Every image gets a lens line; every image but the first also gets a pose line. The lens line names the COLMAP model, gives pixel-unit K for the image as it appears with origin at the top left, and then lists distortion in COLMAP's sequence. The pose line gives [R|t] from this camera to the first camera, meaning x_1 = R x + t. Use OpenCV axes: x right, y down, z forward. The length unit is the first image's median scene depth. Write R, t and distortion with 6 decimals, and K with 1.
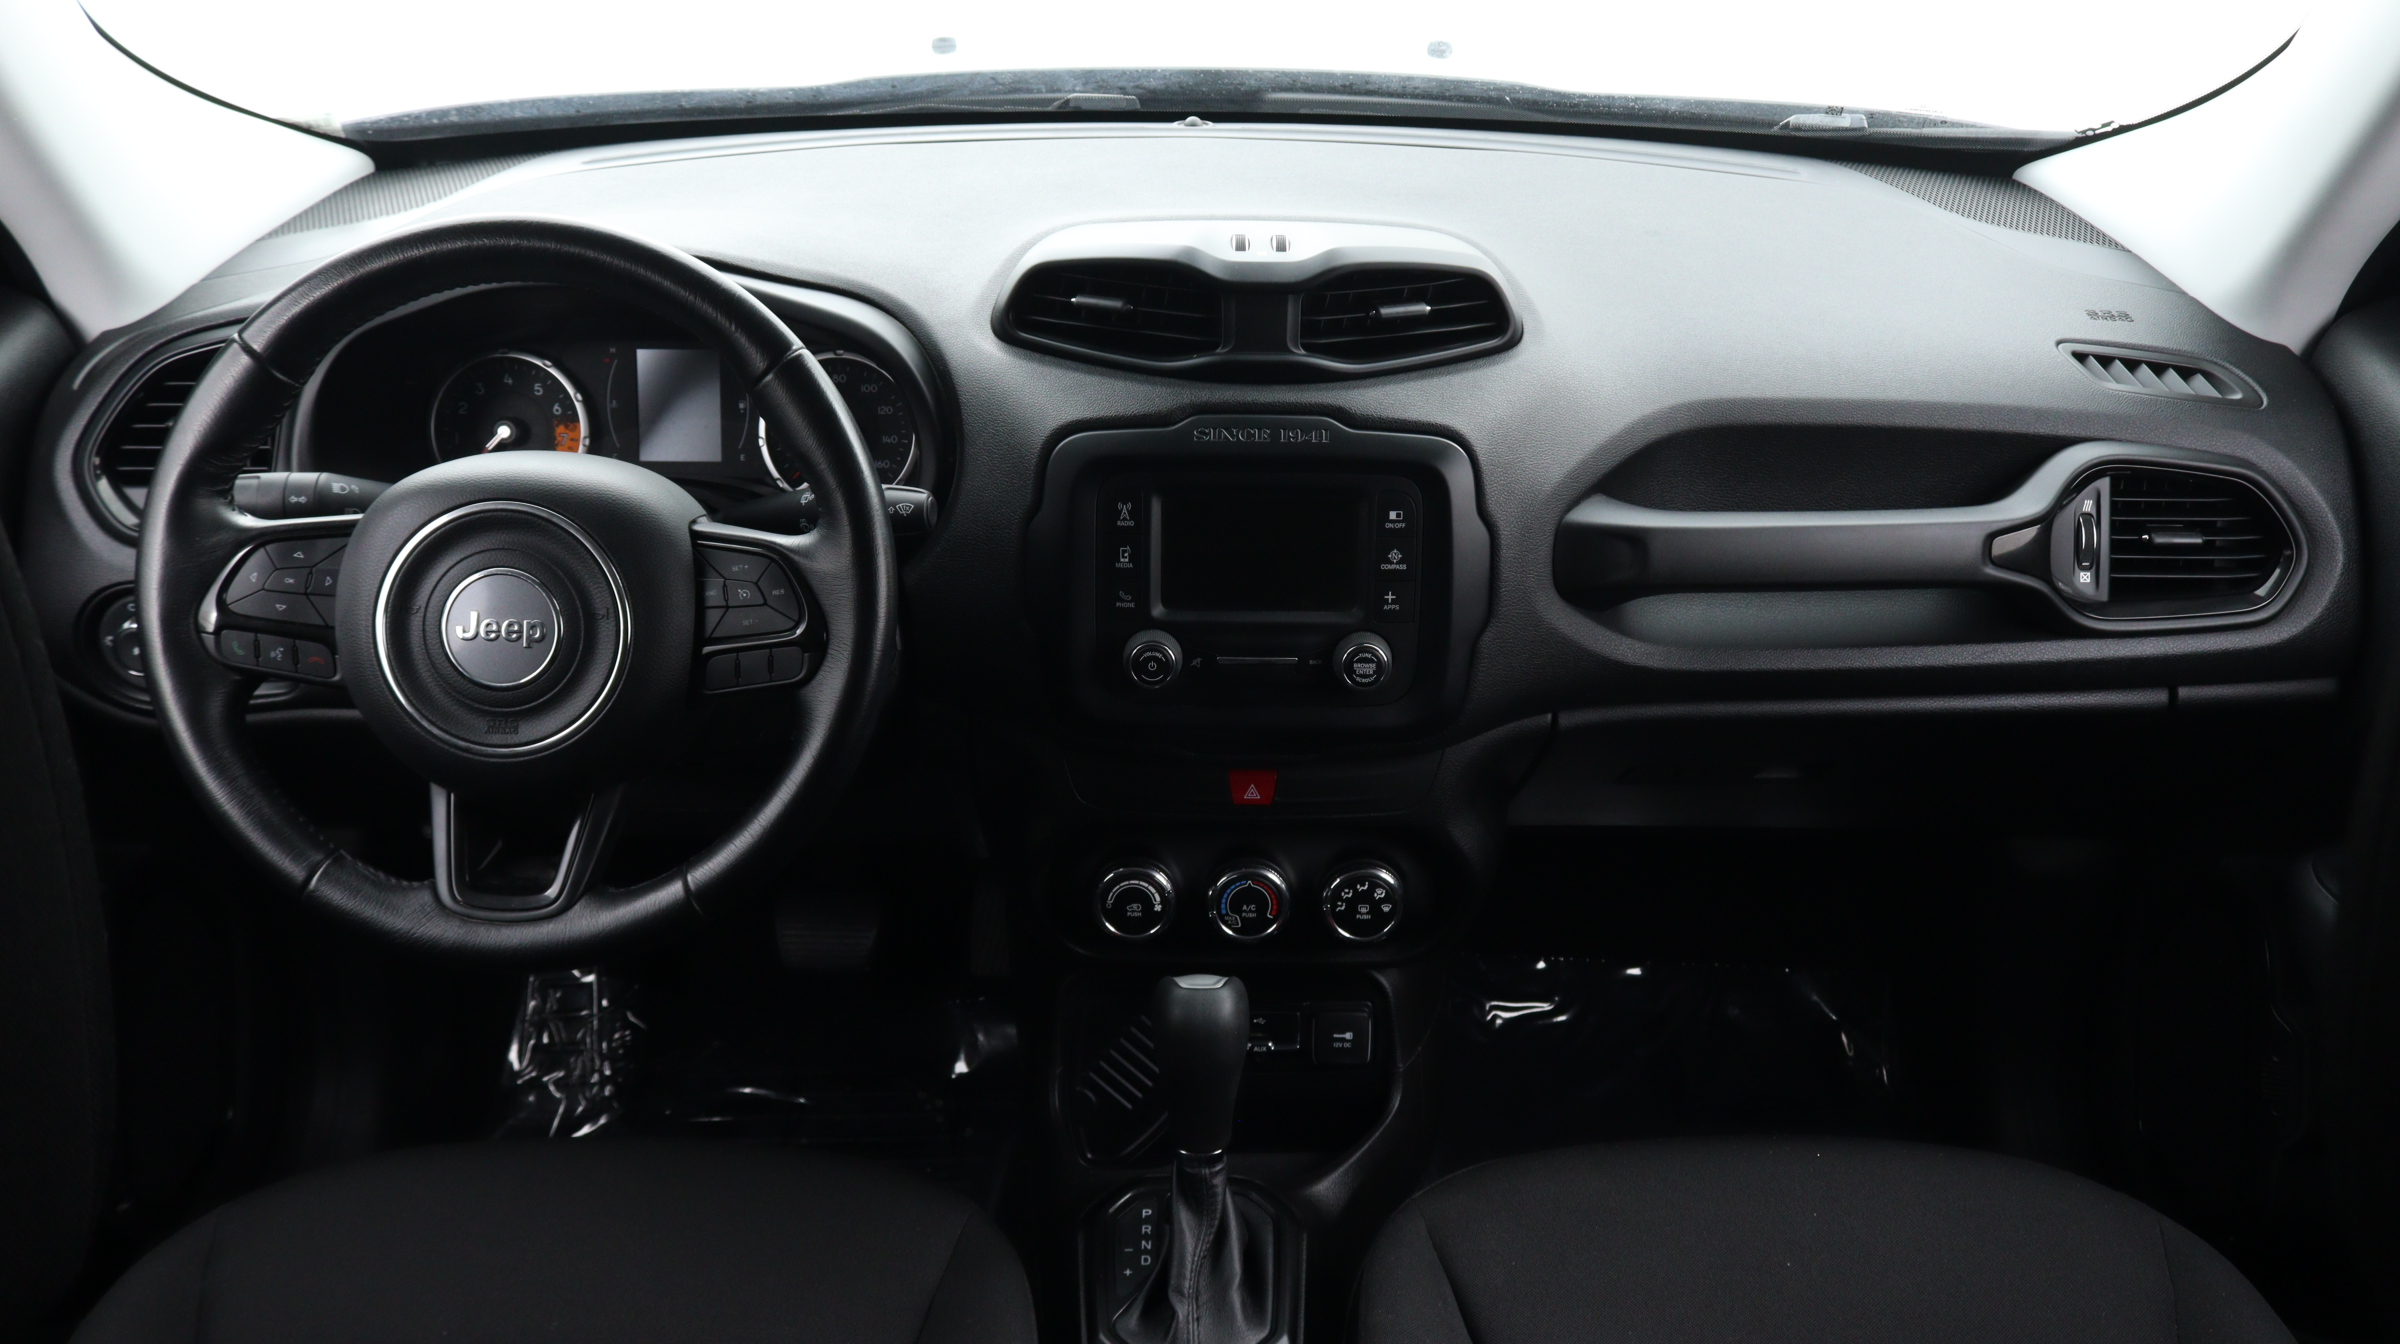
lens RADIAL K [[1928.4, 0, 1185.3], [0, 1928.4, 686.1], [0, 0, 1]] dist [-0.008947, 0.009282]
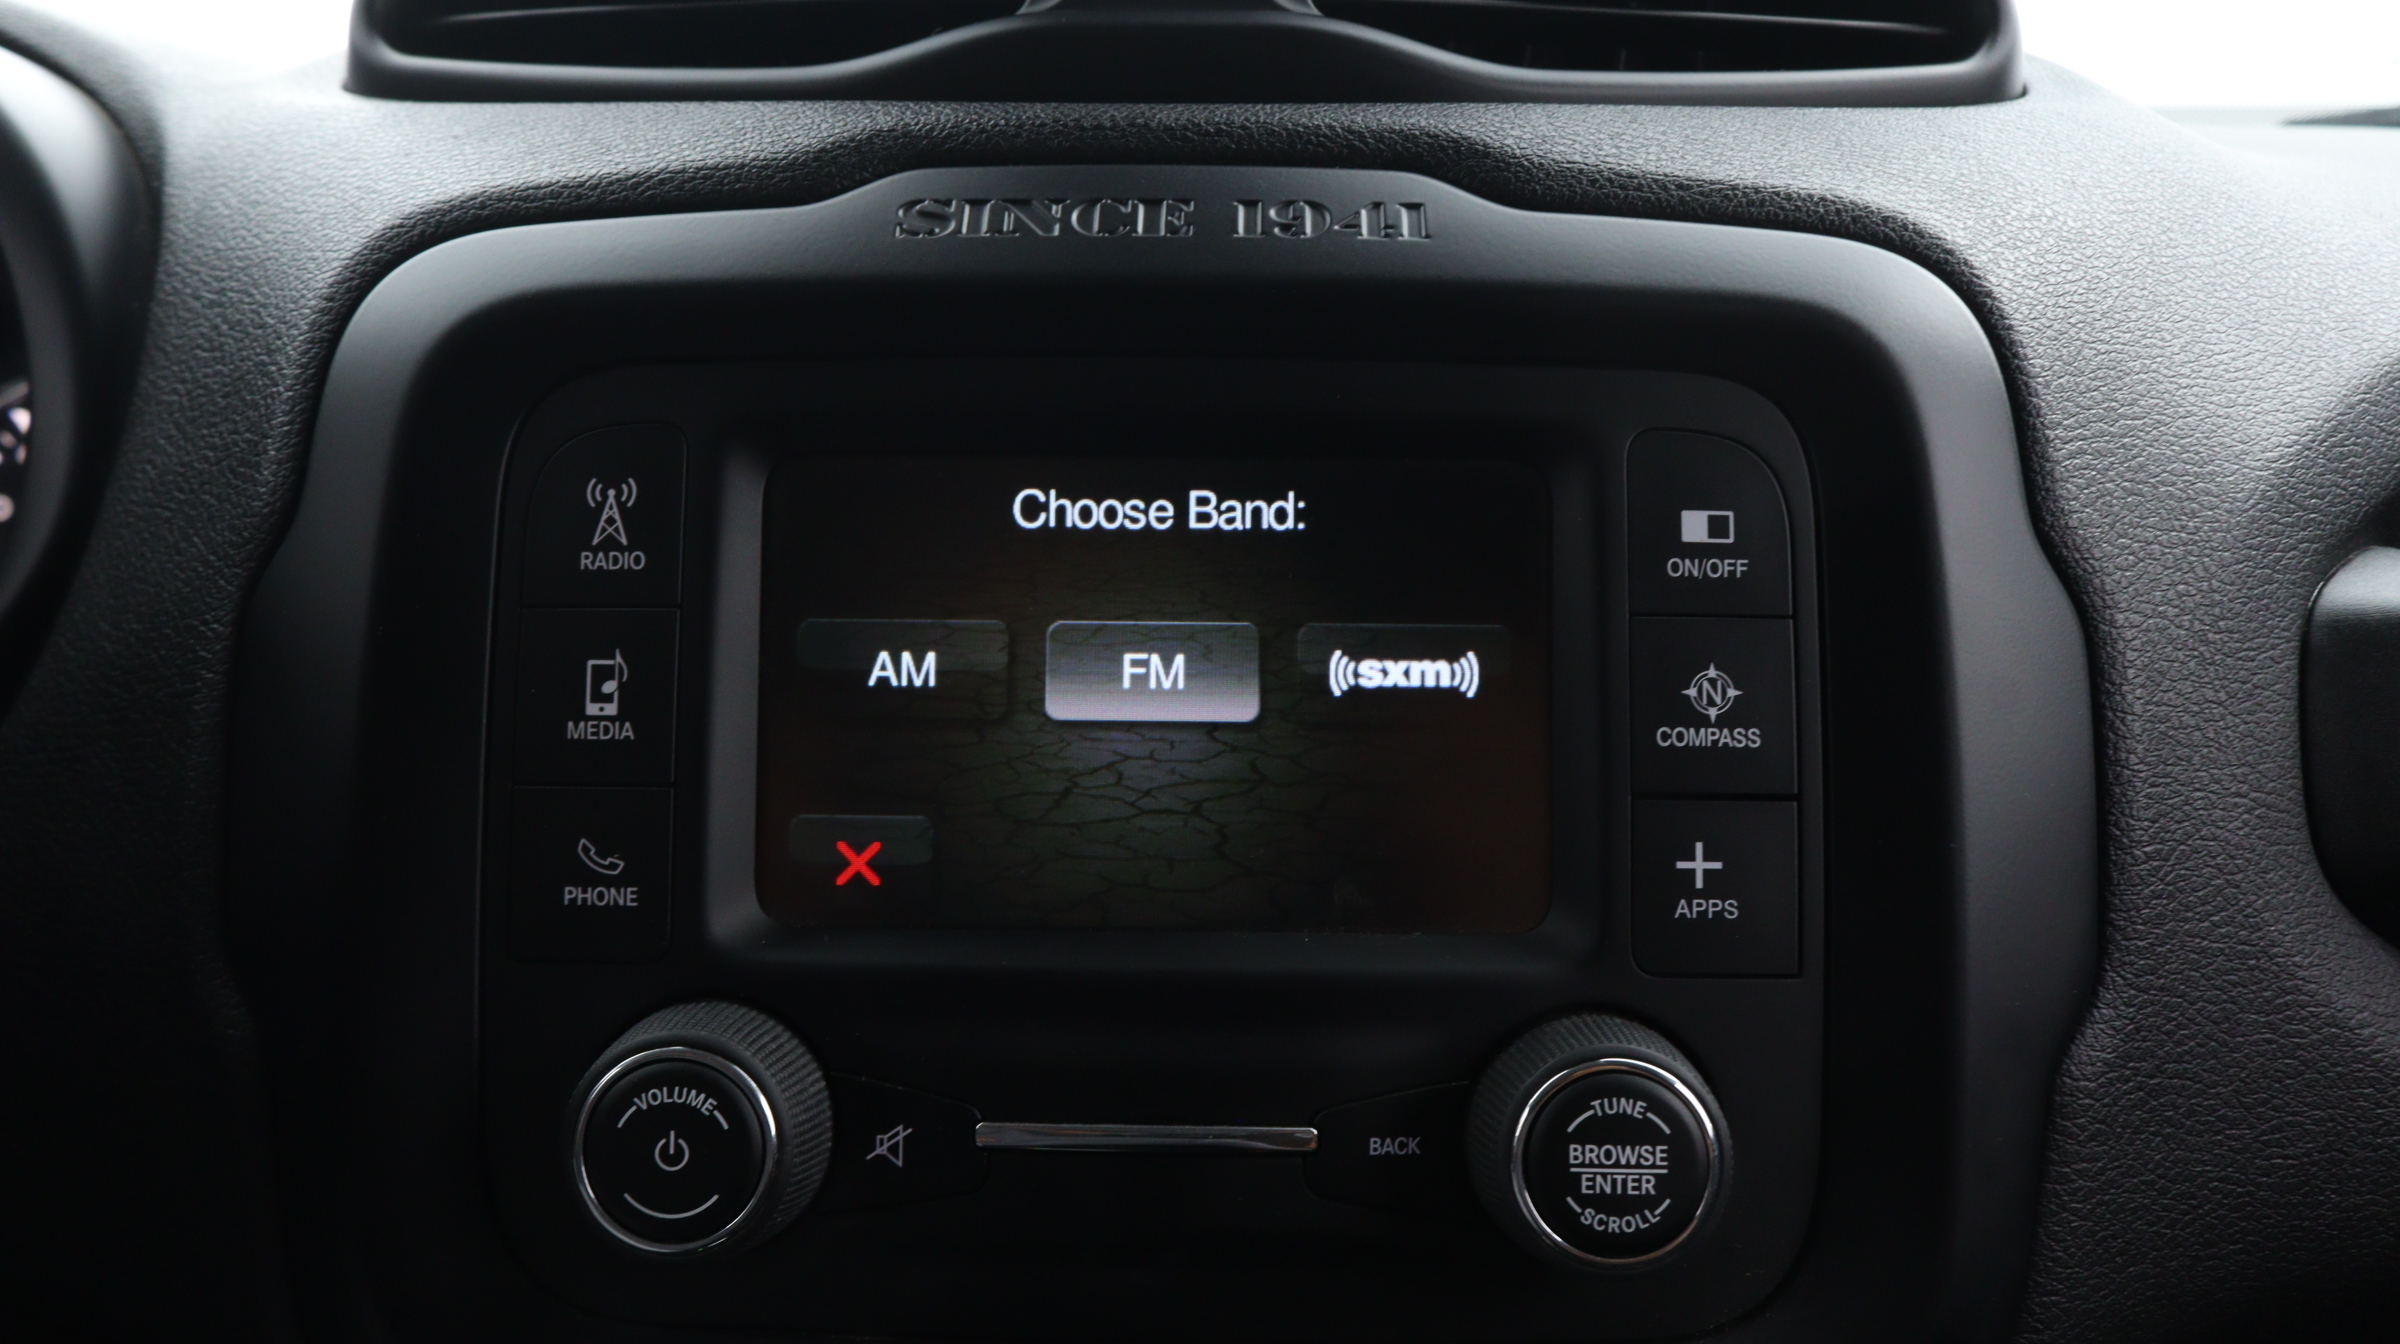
lens RADIAL K [[1928.4, 0, 1189.4], [0, 1928.4, 689.4], [0, 0, 1]] dist [-0.008947, 0.009282]
pose [[0.999870, 0.000915, -0.016106, 0.046629], [-0.005797, 0.952076, -0.305807, 0.006514], [0.015055, 0.305860, 0.951957, 0.763908]]
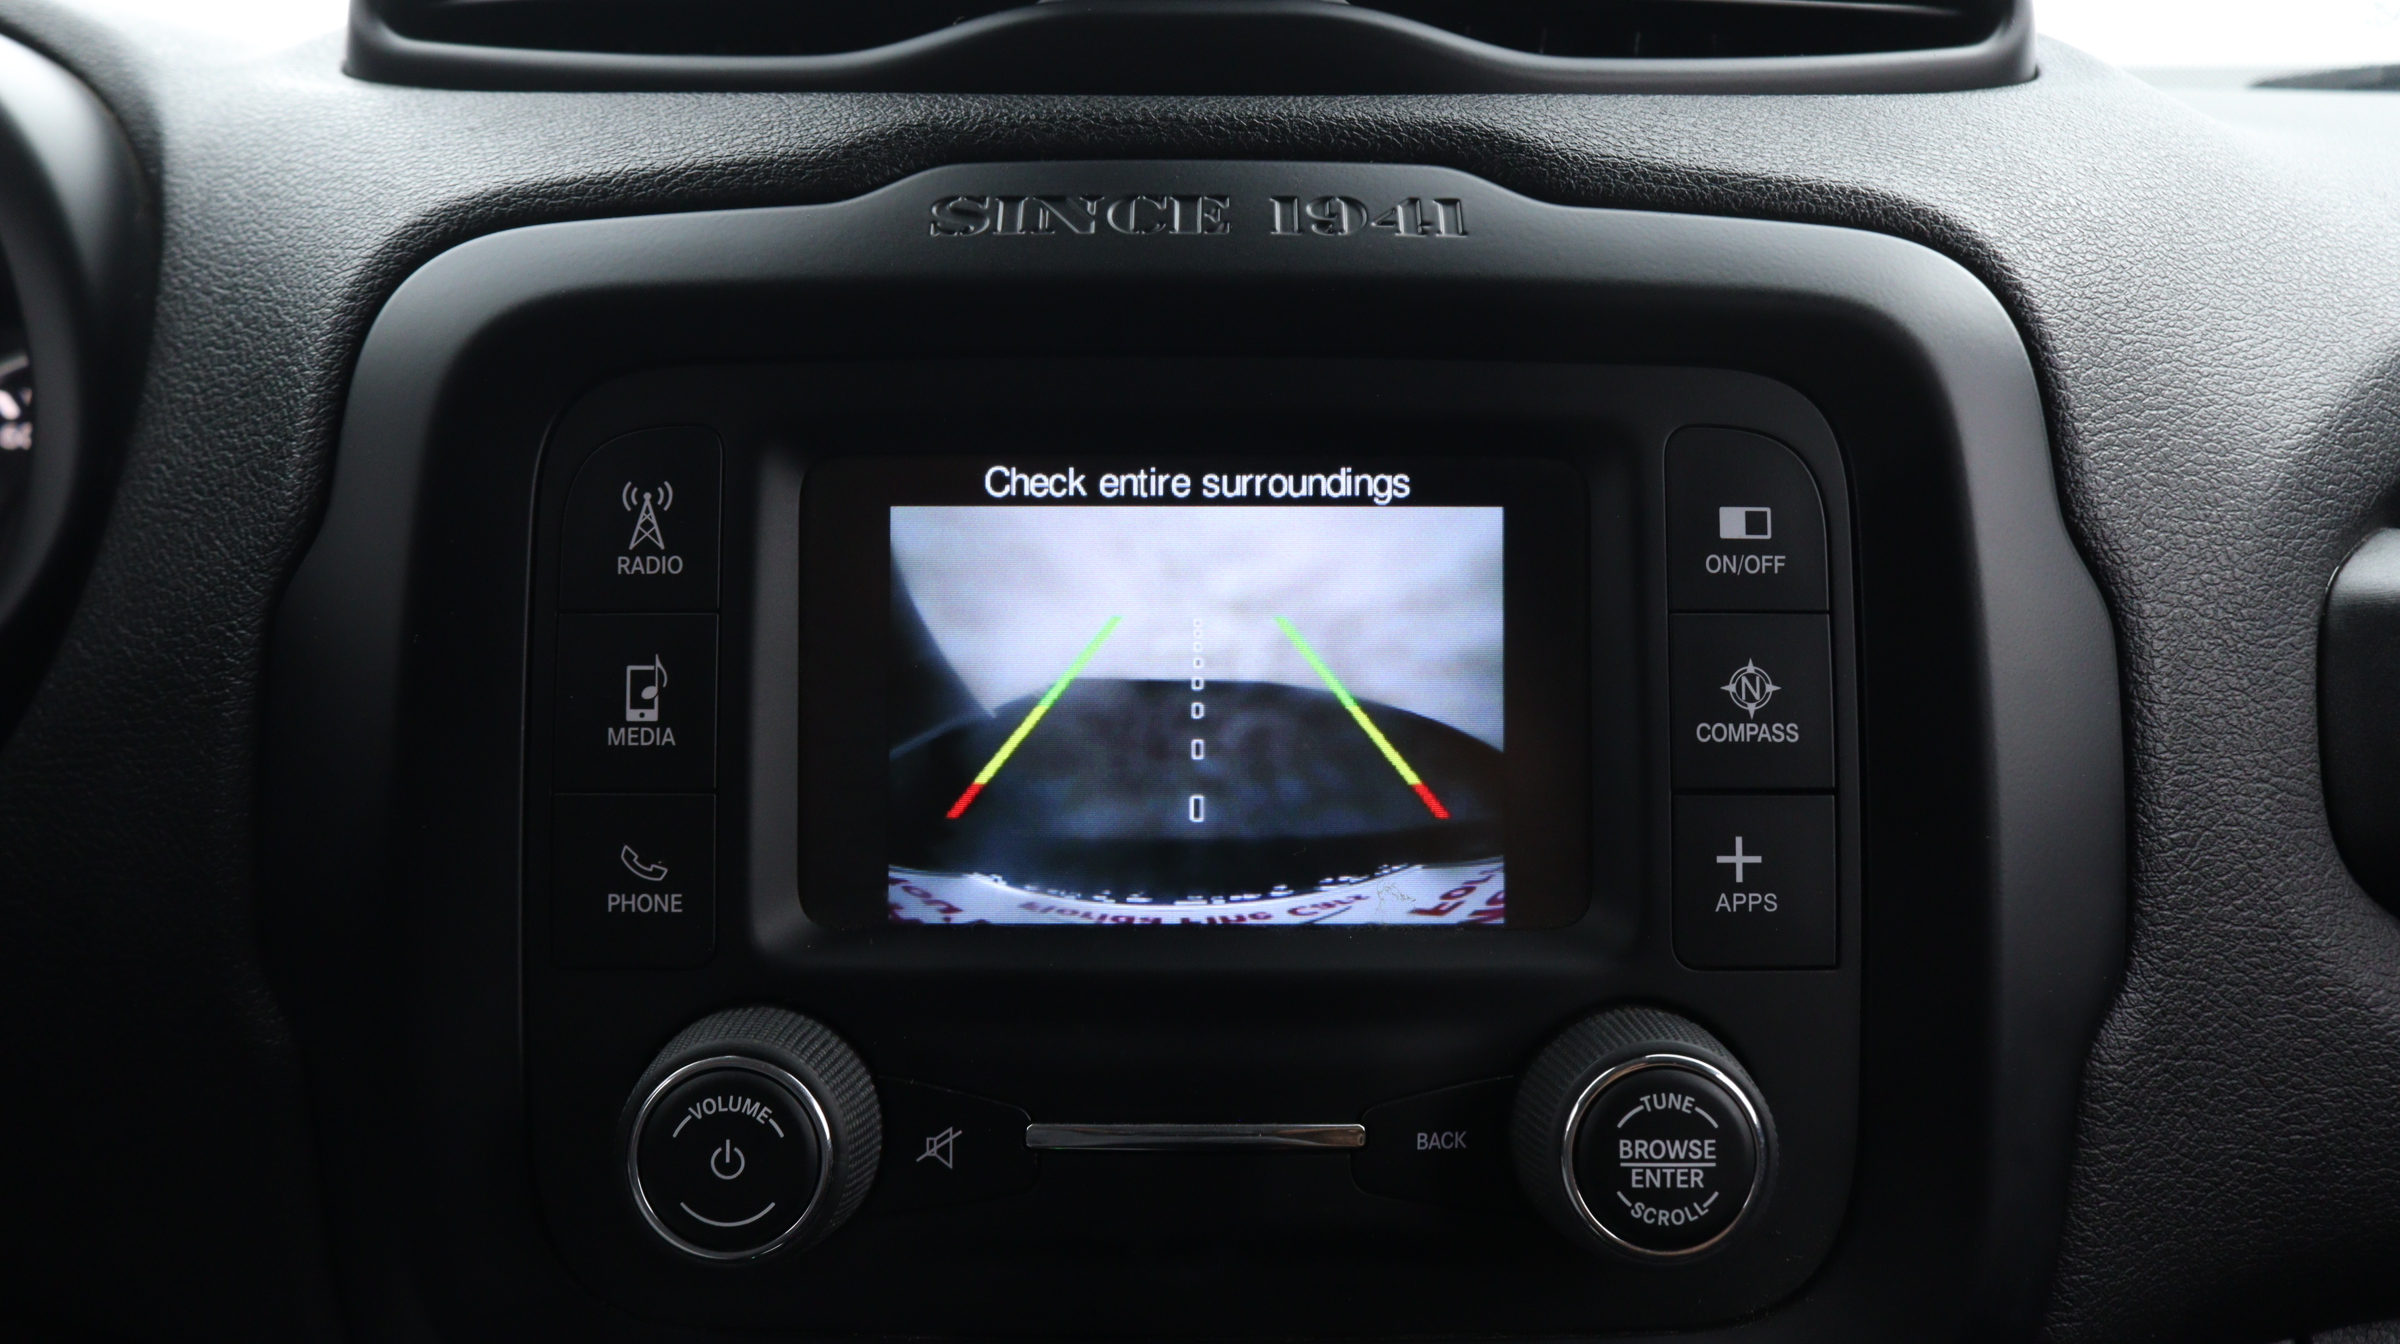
lens RADIAL K [[1928.4, 0, 1191.4], [0, 1928.4, 680.0], [0, 0, 1]] dist [-0.008947, 0.009282]
pose [[0.999932, -0.008541, 0.007916, 0.035624], [0.010430, 0.959220, -0.282470, -0.000204], [-0.005181, 0.282533, 0.959244, 0.761330]]
